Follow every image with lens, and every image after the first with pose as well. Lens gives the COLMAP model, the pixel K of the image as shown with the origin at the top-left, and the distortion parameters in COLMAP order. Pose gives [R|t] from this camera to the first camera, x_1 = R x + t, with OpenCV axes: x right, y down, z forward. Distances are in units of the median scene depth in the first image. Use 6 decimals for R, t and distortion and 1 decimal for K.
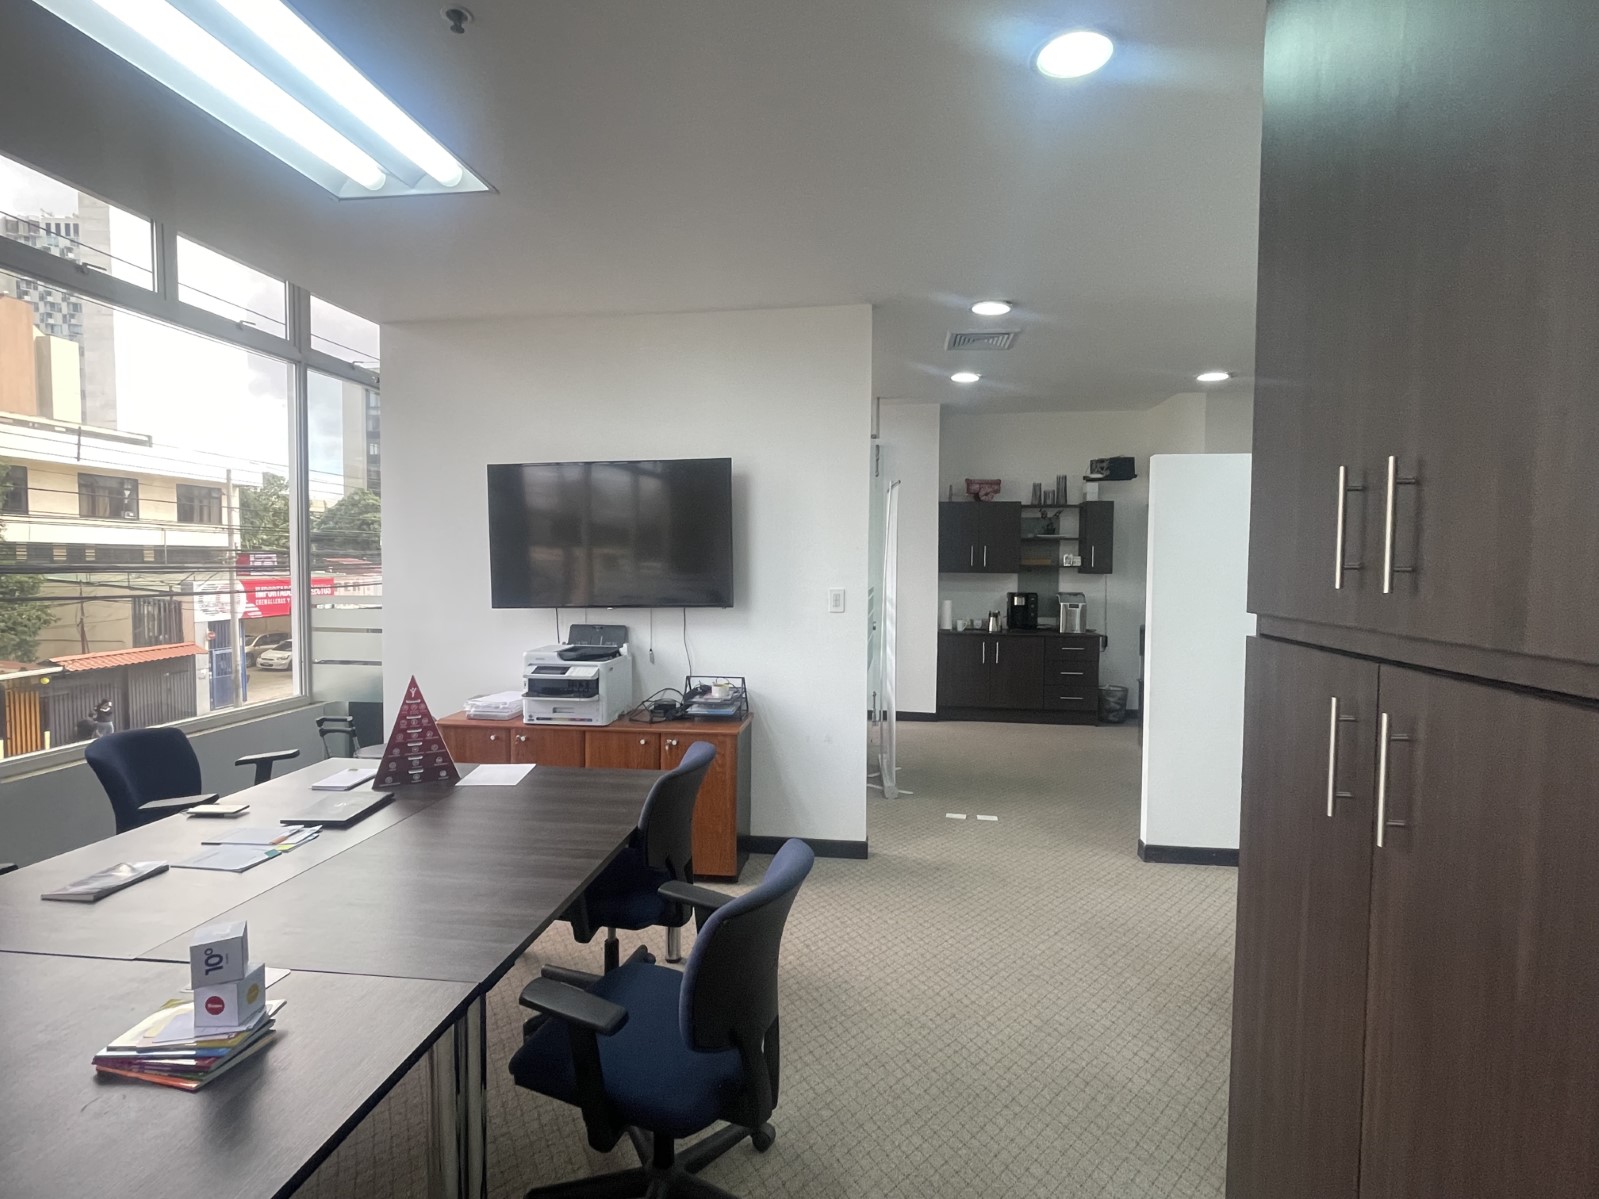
lens RADIAL K [[804.0, 0, 800.4], [0, 804.0, 598.9], [0, 0, 1]] dist [-0.001031, -0.001034]
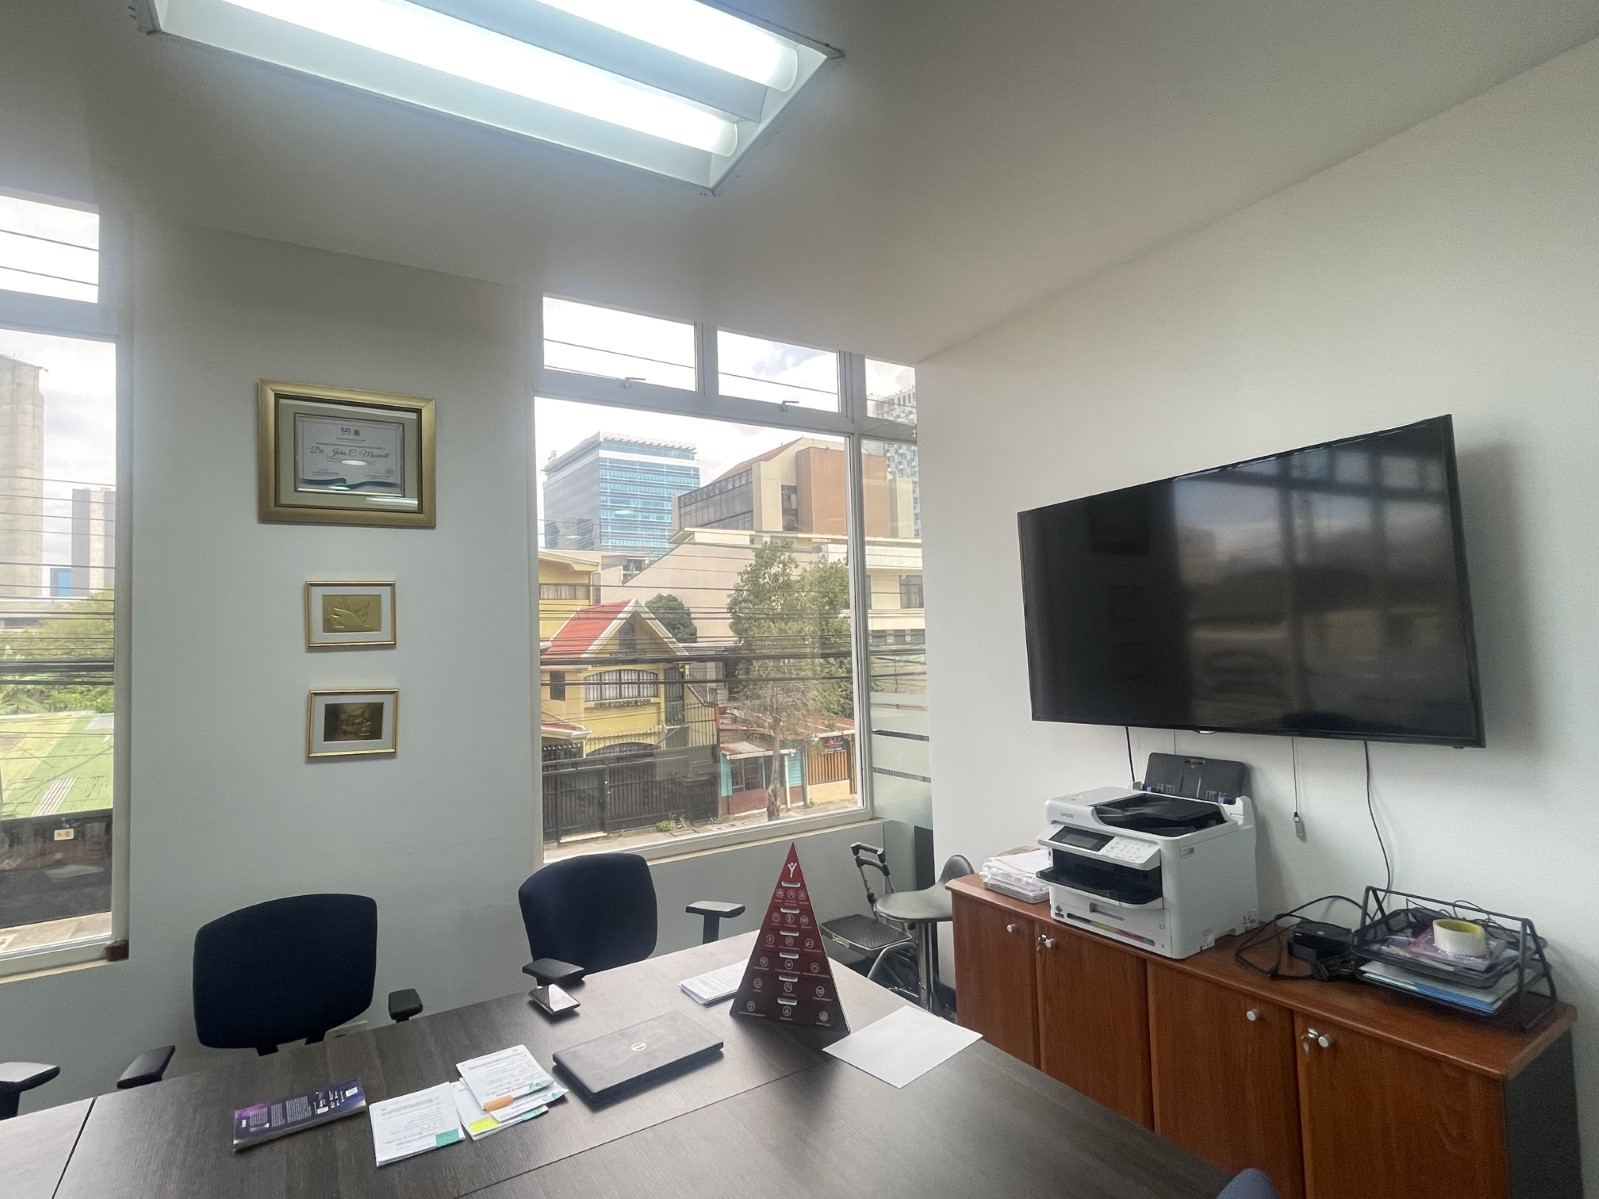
lens RADIAL K [[804.0, 0, 796.8], [0, 804.0, 597.5], [0, 0, 1]] dist [-0.001031, -0.001034]
pose [[0.626375, -0.071863, -0.776203, 0.028838], [0.001589, 0.995857, -0.090917, -0.033017], [0.779521, 0.055715, 0.623894, 0.450518]]
